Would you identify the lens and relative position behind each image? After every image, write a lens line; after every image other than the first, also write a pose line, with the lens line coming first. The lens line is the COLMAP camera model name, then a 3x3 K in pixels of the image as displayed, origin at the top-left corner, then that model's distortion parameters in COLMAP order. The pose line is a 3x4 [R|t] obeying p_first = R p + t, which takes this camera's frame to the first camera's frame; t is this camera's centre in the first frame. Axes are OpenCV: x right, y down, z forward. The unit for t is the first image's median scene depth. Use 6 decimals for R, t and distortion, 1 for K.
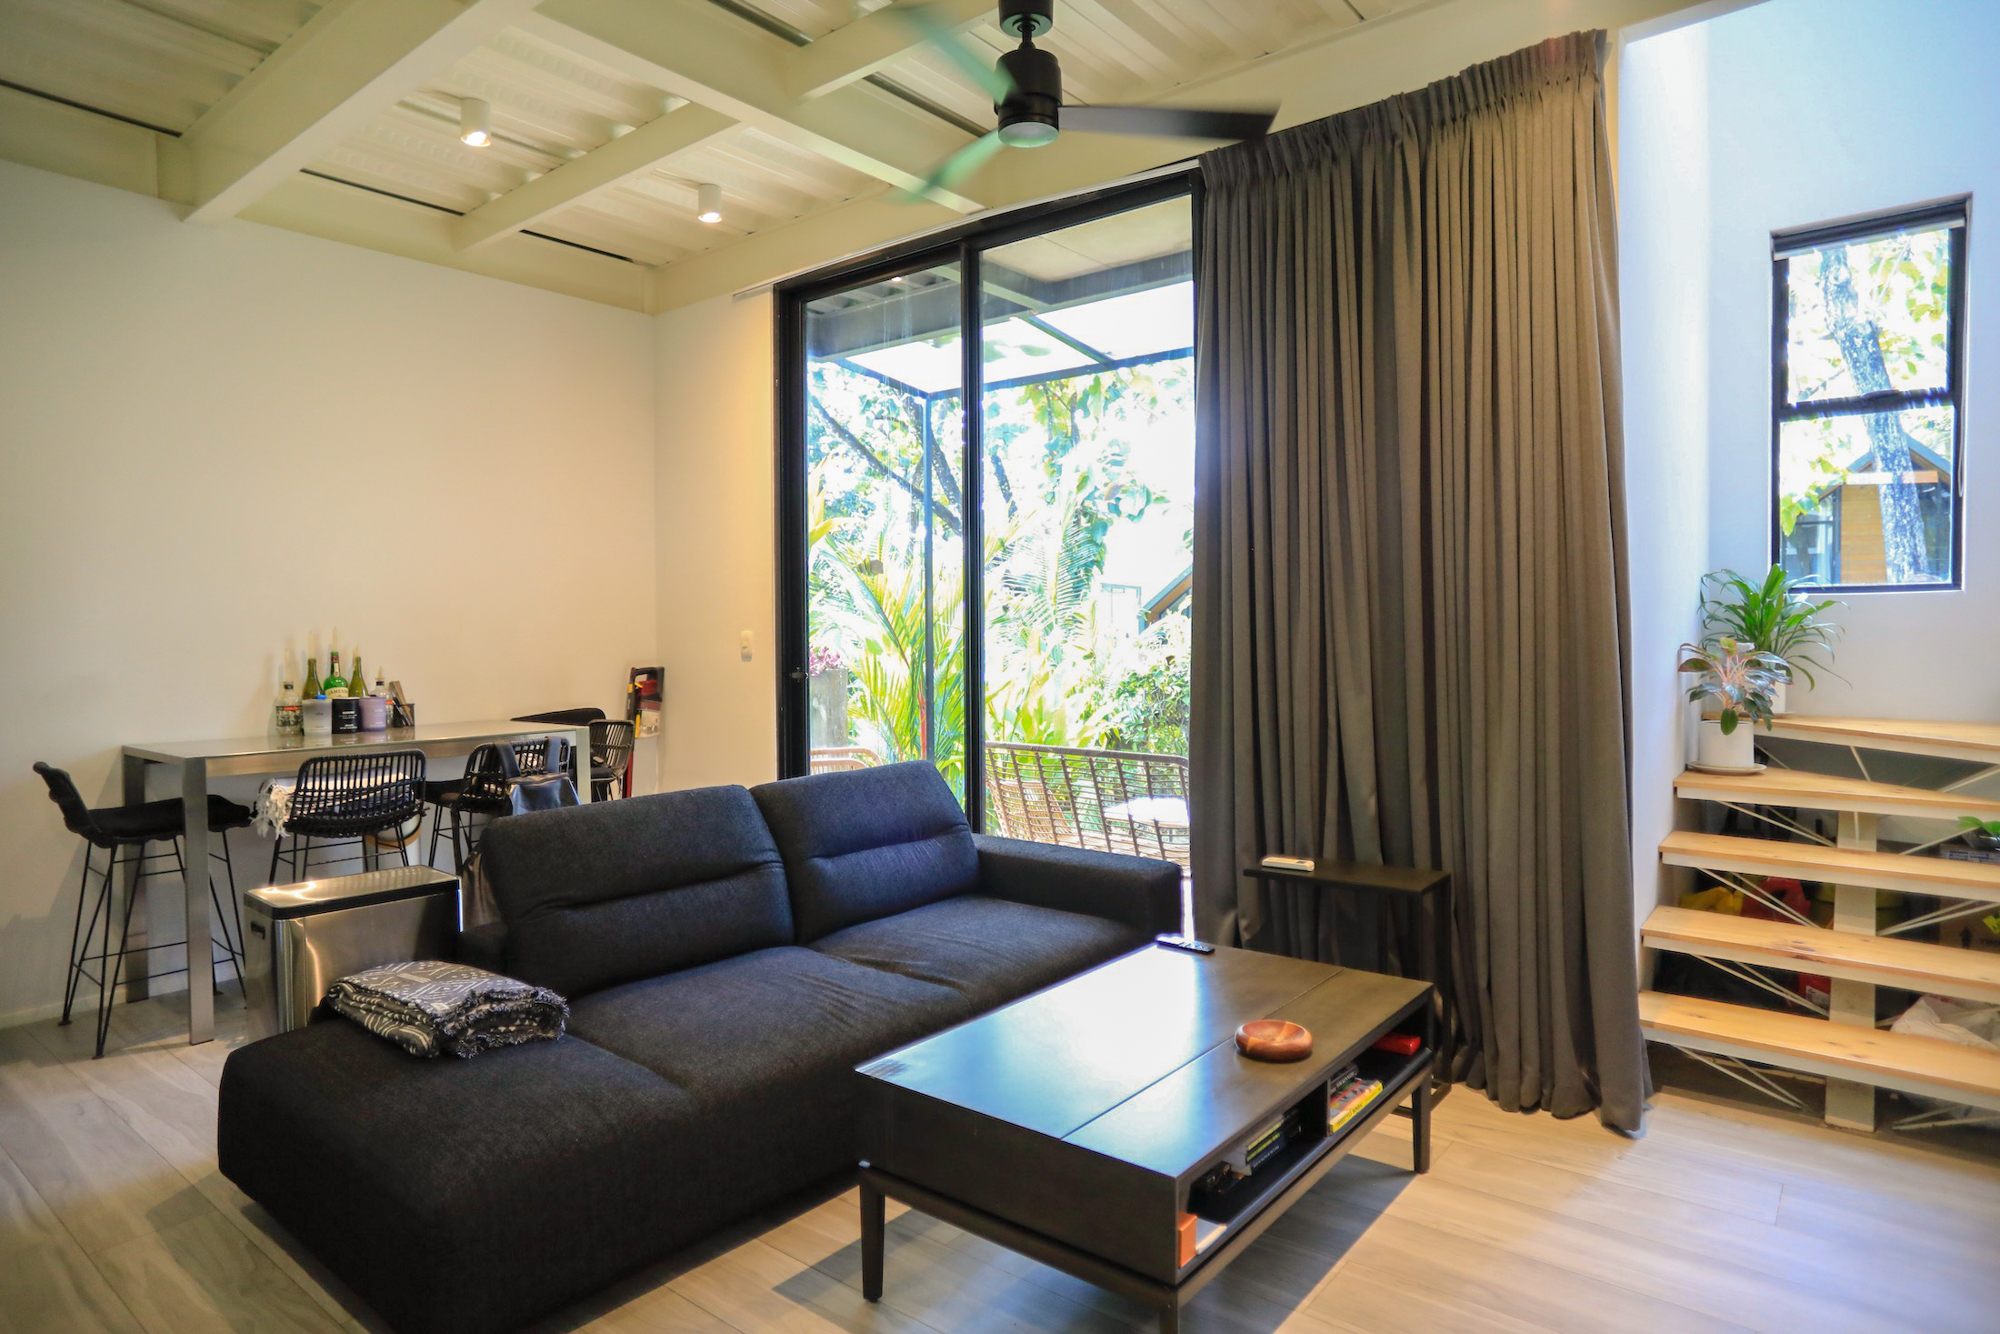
lens RADIAL K [[1134.0, 0, 1000.0], [0, 1134.0, 667.0], [0, 0, 1]] dist [-0.068733, 0.046107]
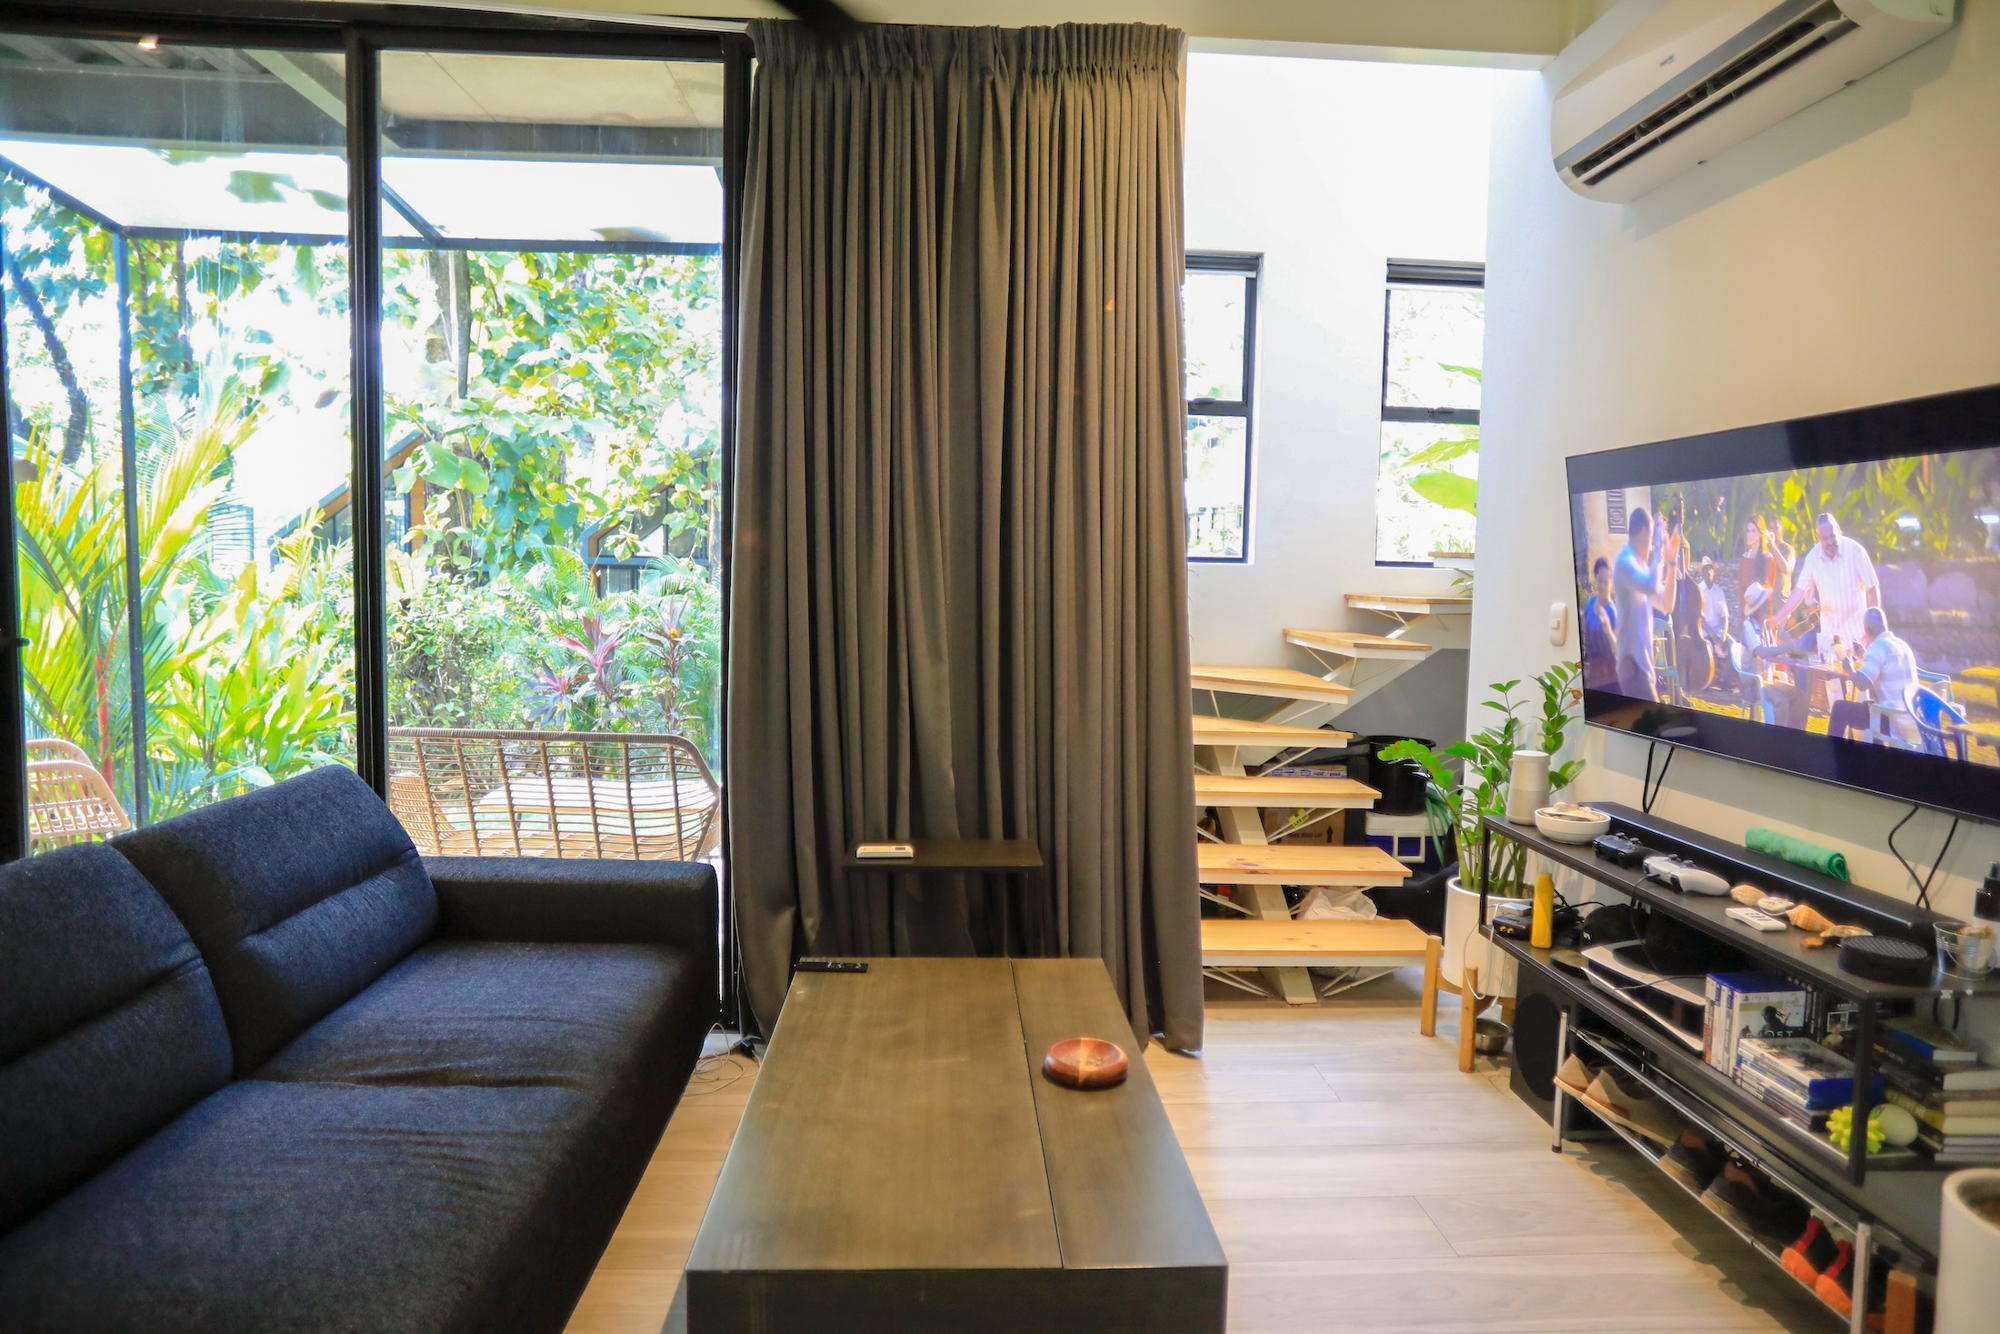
lens RADIAL K [[1134.0, 0, 1000.0], [0, 1134.0, 667.0], [0, 0, 1]] dist [-0.068733, 0.046107]
pose [[0.746471, -0.031988, 0.664649, -0.272269], [-0.006560, 0.998442, 0.055420, -0.025019], [-0.665385, -0.045729, 0.745098, 0.260130]]
